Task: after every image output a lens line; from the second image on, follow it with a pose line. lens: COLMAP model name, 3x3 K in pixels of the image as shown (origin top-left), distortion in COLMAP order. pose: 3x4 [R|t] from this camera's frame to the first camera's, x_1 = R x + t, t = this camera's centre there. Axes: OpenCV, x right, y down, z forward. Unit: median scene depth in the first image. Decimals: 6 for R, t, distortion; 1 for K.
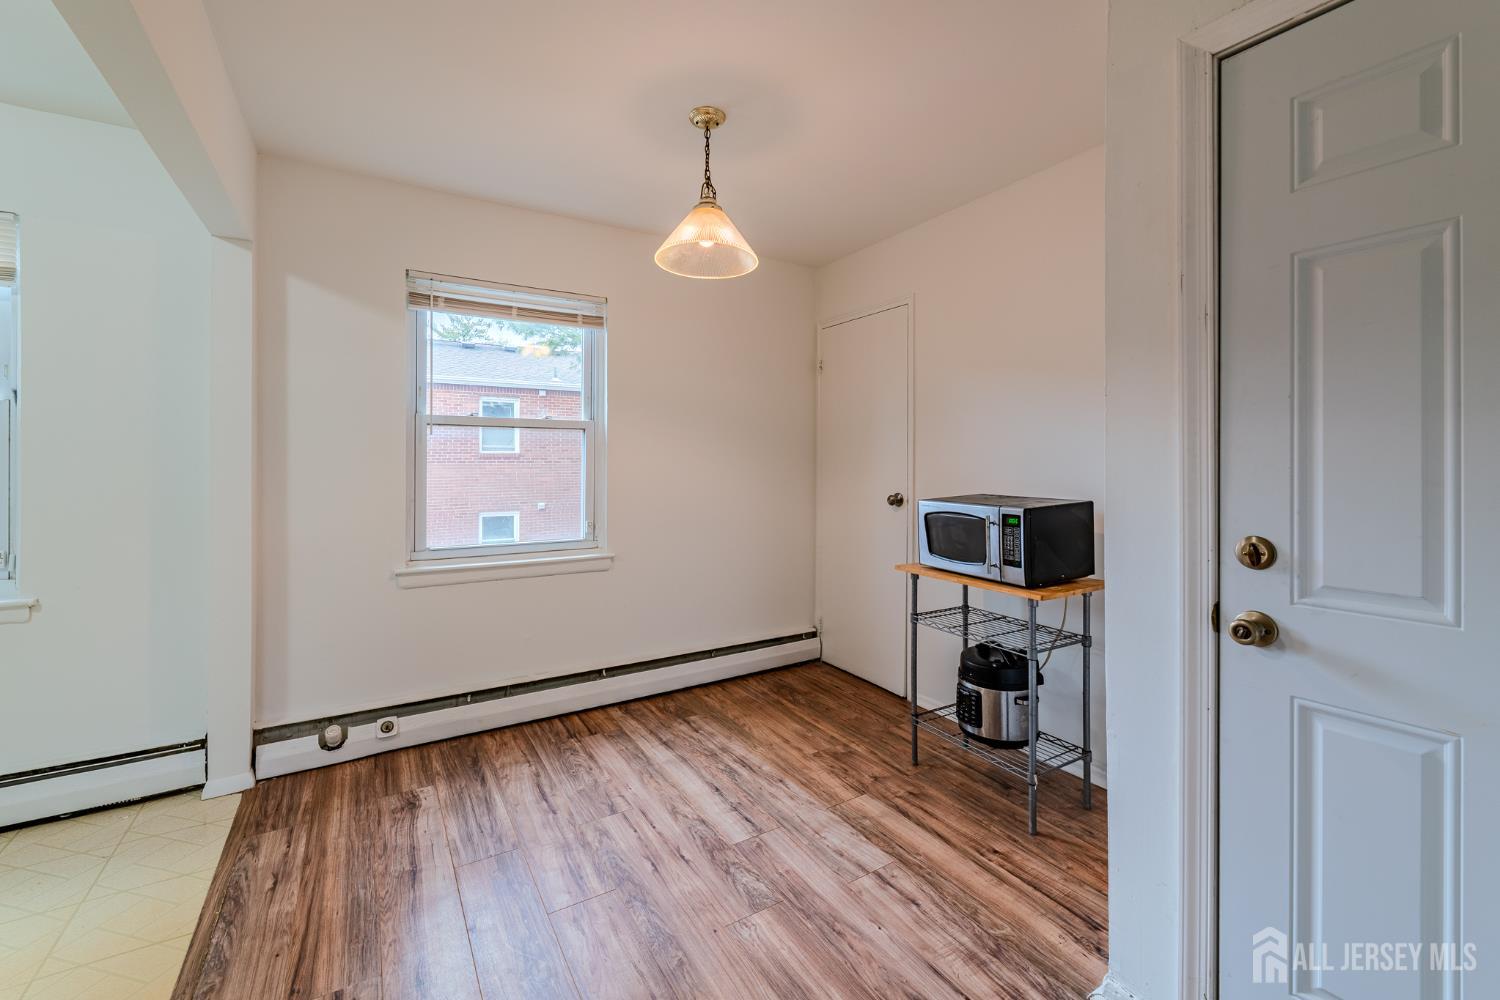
lens RADIAL K [[615.4, 0, 748.4], [0, 615.4, 459.4], [0, 0, 1]] dist [0.000854, -0.000041]
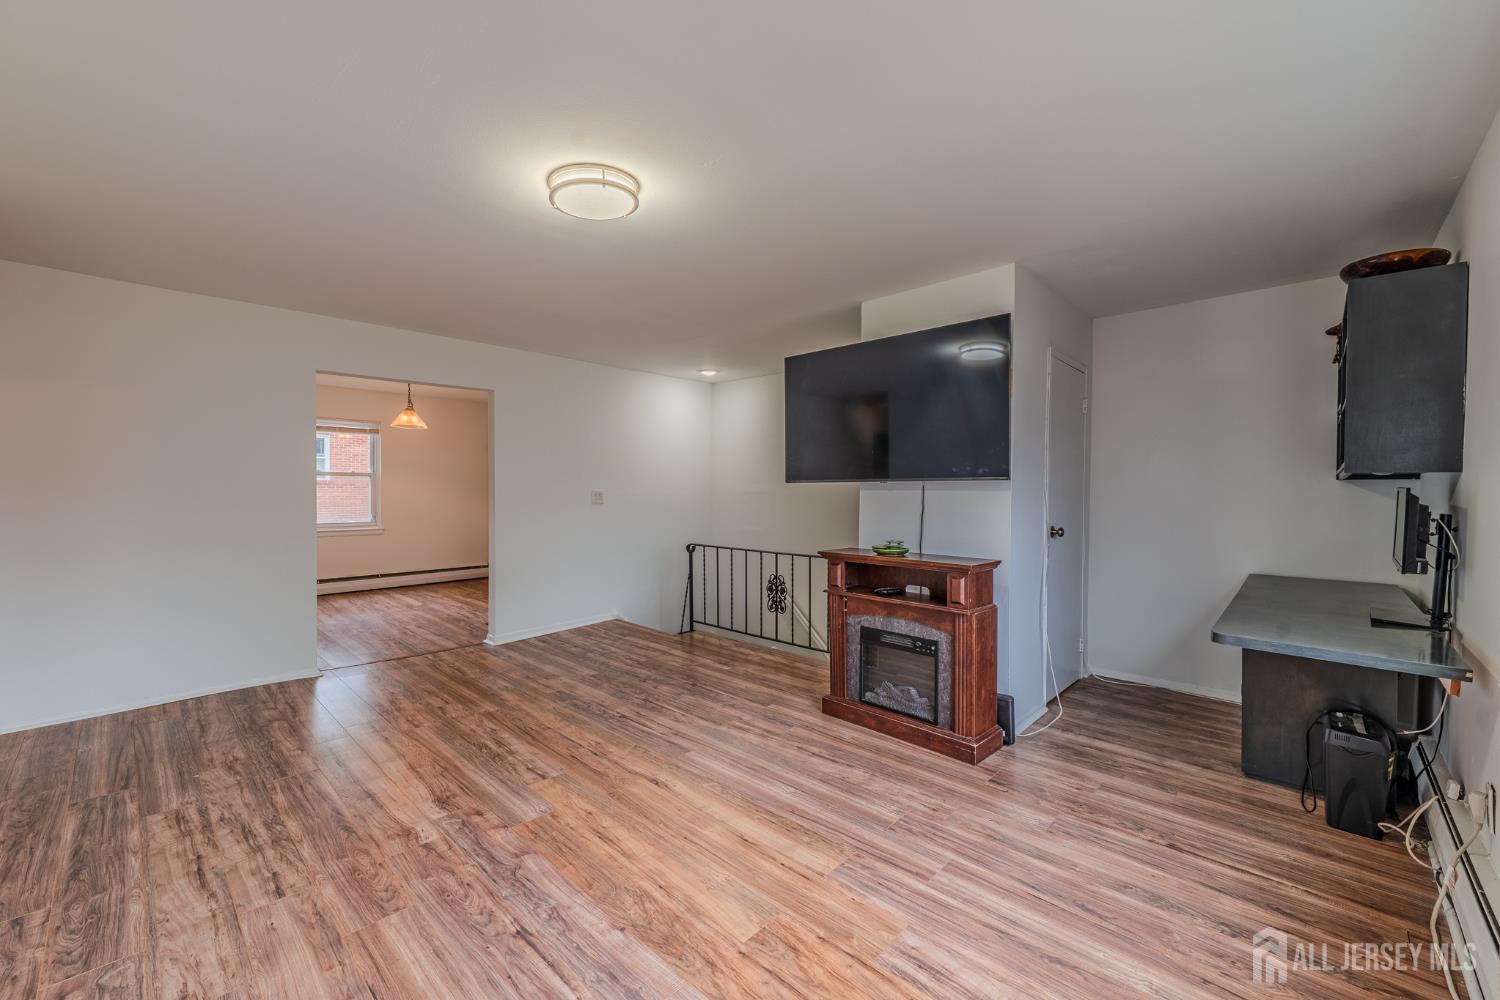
lens RADIAL K [[600.7, 0, 739.7], [0, 600.7, 498.8], [0, 0, 1]] dist [0.010486, -0.005155]
pose [[0.968807, 0.002527, 0.247803, 0.789147], [-0.008247, 0.999723, 0.022049, -0.033830], [-0.247679, -0.023405, 0.968559, -2.360182]]
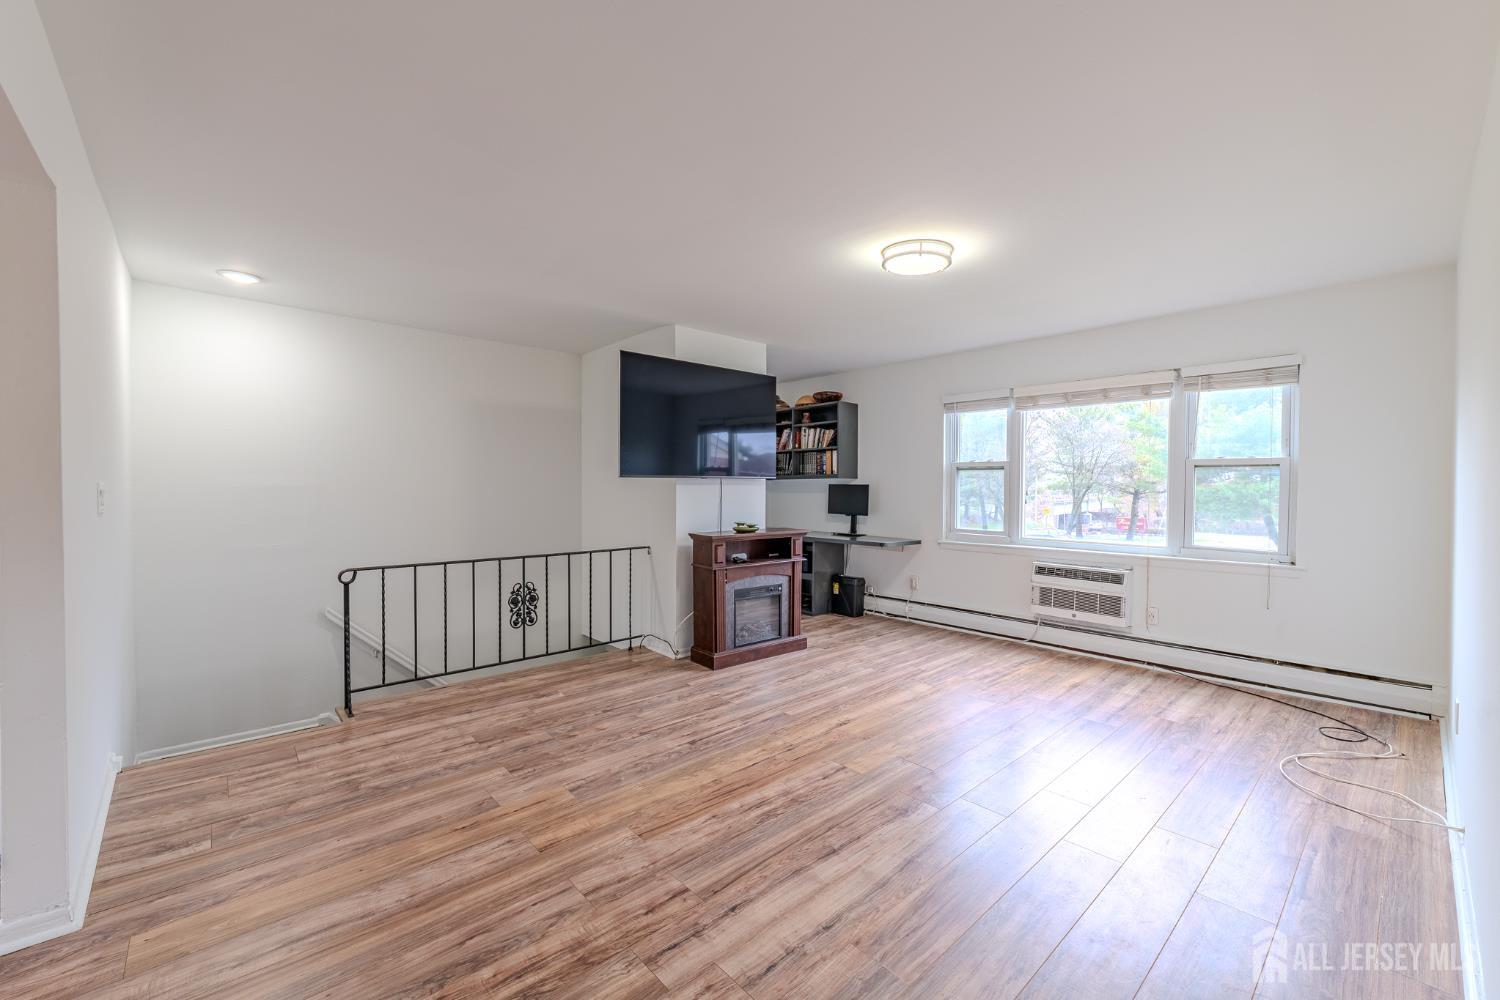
lens RADIAL K [[600.7, 0, 739.7], [0, 600.7, 498.8], [0, 0, 1]] dist [0.010486, -0.005155]
pose [[-0.172757, -0.017634, 0.984807, -0.474673], [-0.011950, 0.999804, 0.015806, -0.011026], [-0.984892, -0.009037, -0.172934, -0.652749]]
